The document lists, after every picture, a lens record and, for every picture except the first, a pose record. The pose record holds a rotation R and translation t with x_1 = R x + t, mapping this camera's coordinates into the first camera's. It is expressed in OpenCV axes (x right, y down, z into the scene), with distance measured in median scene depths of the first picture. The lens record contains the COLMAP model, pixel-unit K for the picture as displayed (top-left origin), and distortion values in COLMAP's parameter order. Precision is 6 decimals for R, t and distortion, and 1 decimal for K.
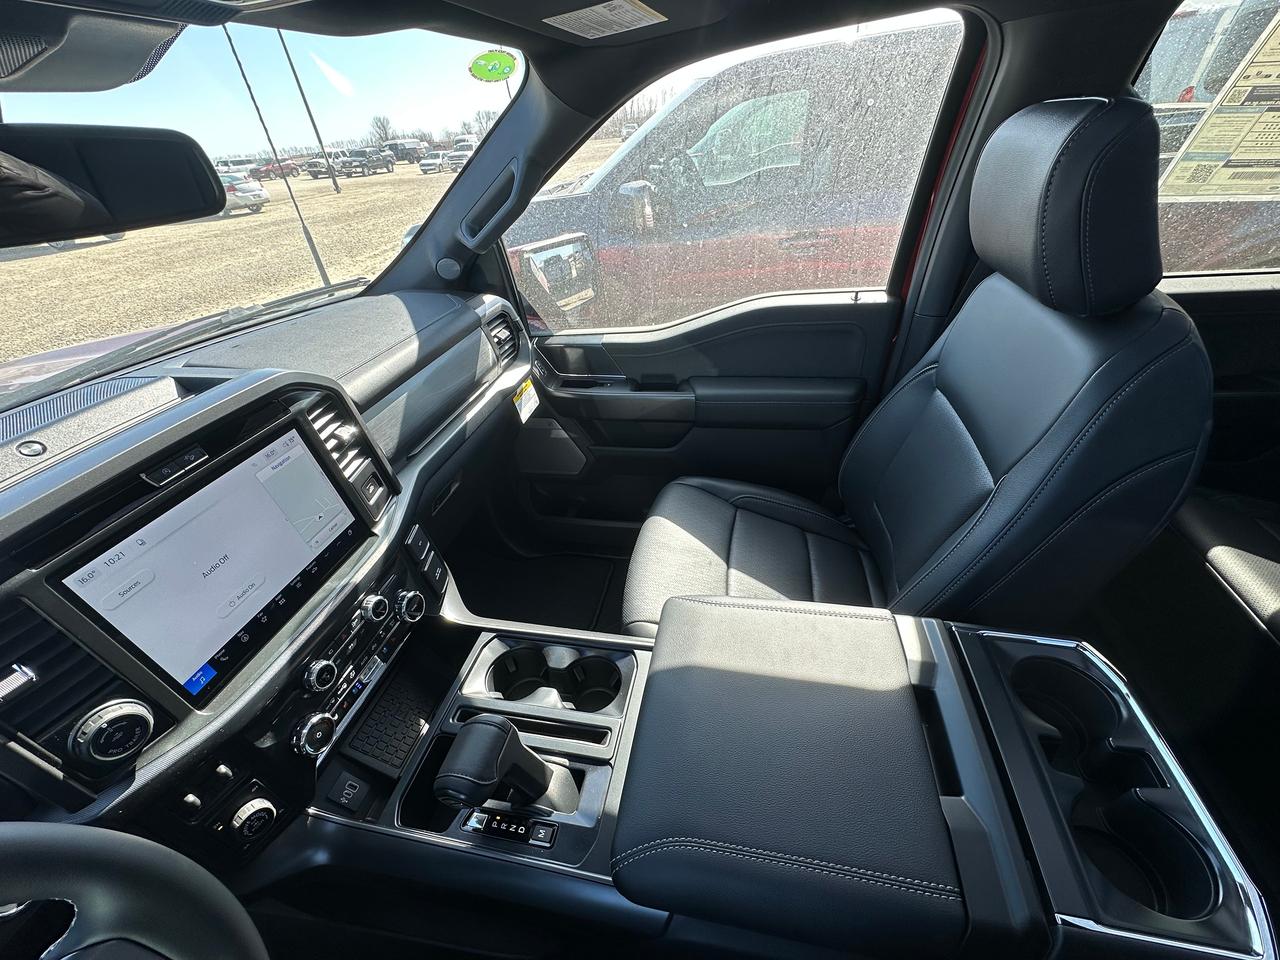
lens RADIAL K [[516.5, 0, 640.0], [0, 516.5, 480.0], [0, 0, 1]] dist [0.006829, -0.000179]
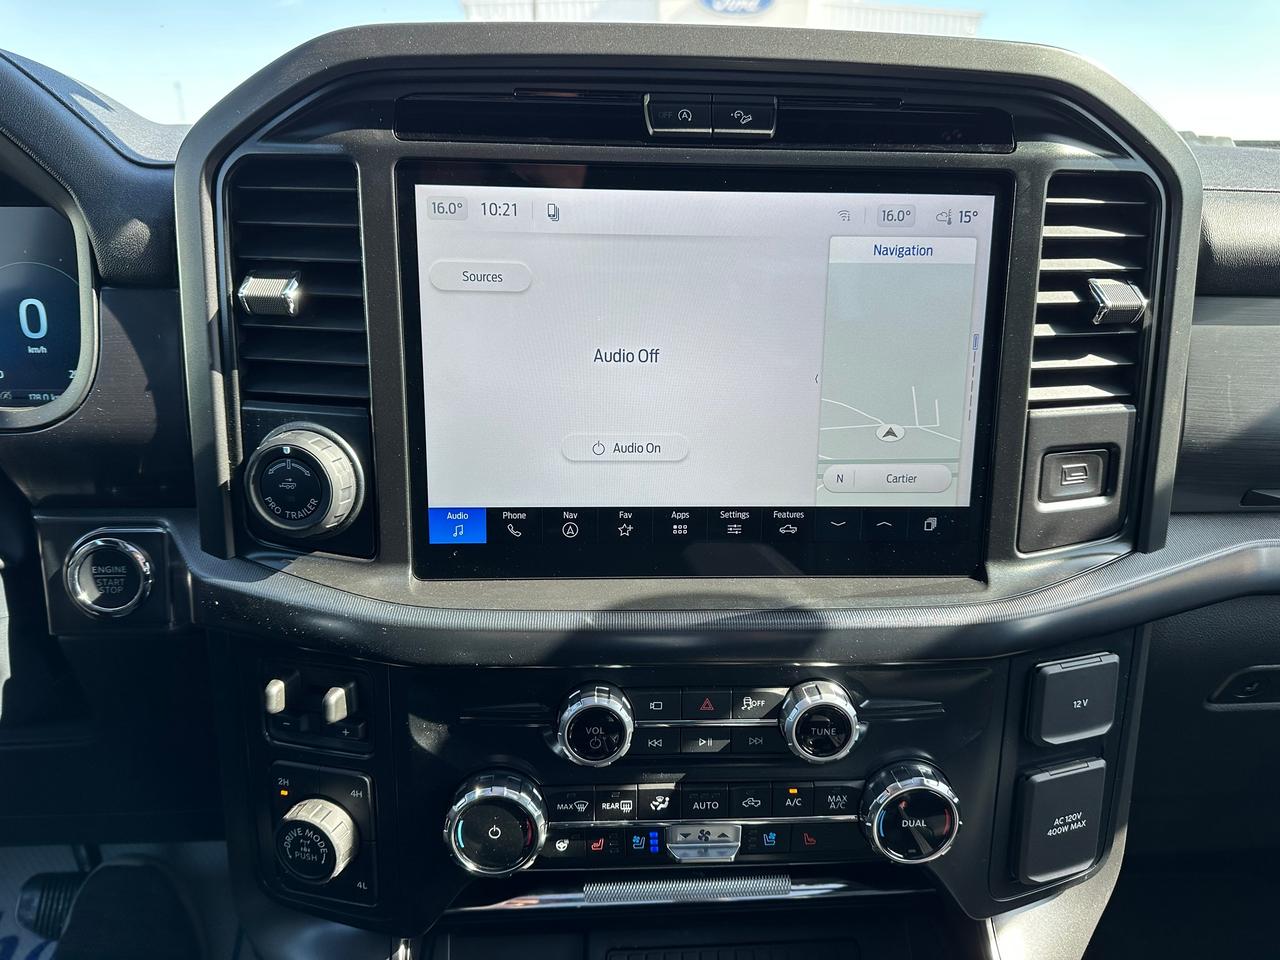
lens RADIAL K [[895.3, 0, 636.7], [0, 895.3, 476.9], [0, 0, 1]] dist [0.111383, -0.224277]
pose [[0.276079, 0.394176, -0.876588, -0.092300], [-0.583351, 0.793557, 0.173114, 0.092689], [0.763860, 0.463565, 0.449027, 0.594377]]
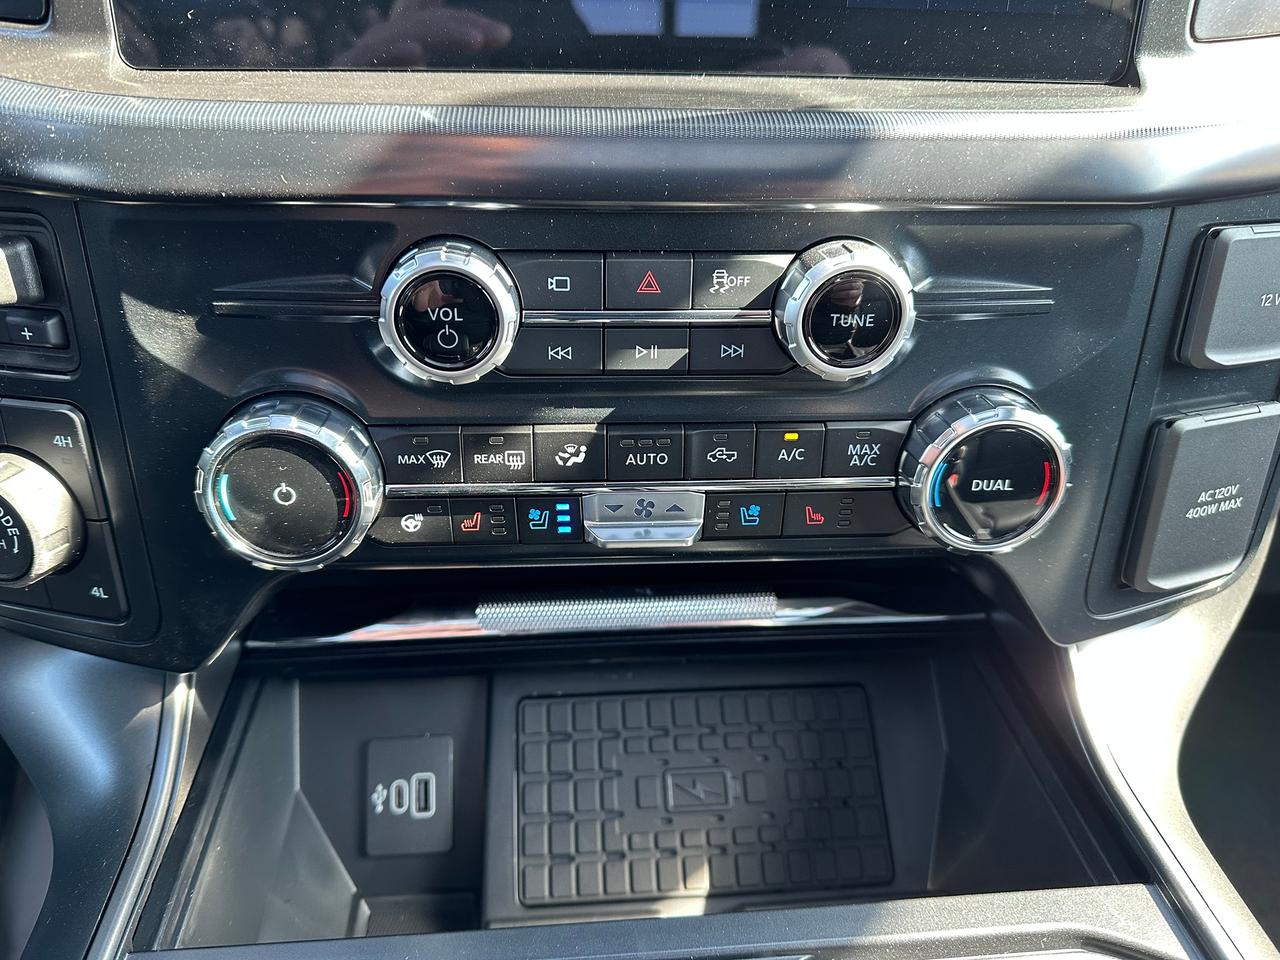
lens RADIAL K [[895.3, 0, 636.7], [0, 895.3, 476.9], [0, 0, 1]] dist [0.111383, -0.224277]
pose [[0.289012, 0.565640, -0.772349, -0.247399], [-0.586758, 0.742139, 0.323952, 0.241957], [0.756431, 0.359556, 0.546381, 0.814540]]
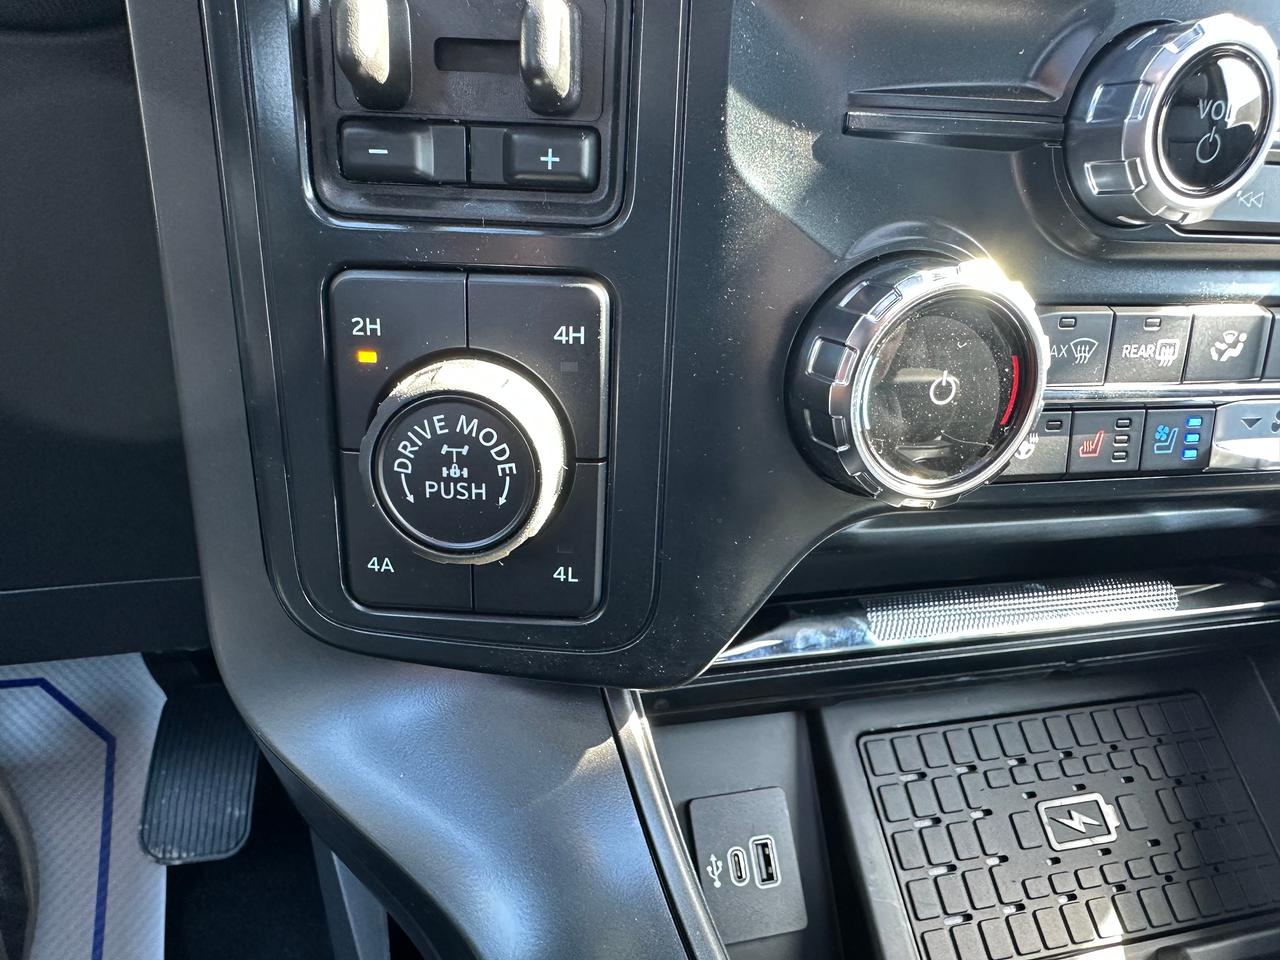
lens RADIAL K [[868.3, 0, 582.1], [0, 868.3, 561.9], [0, 0, 1]] dist [0.000428, -0.000432]
pose [[0.439823, 0.512090, -0.737780, -0.403286], [-0.586459, 0.785932, 0.195899, 0.495515], [0.680163, 0.346517, 0.645991, 0.700114]]
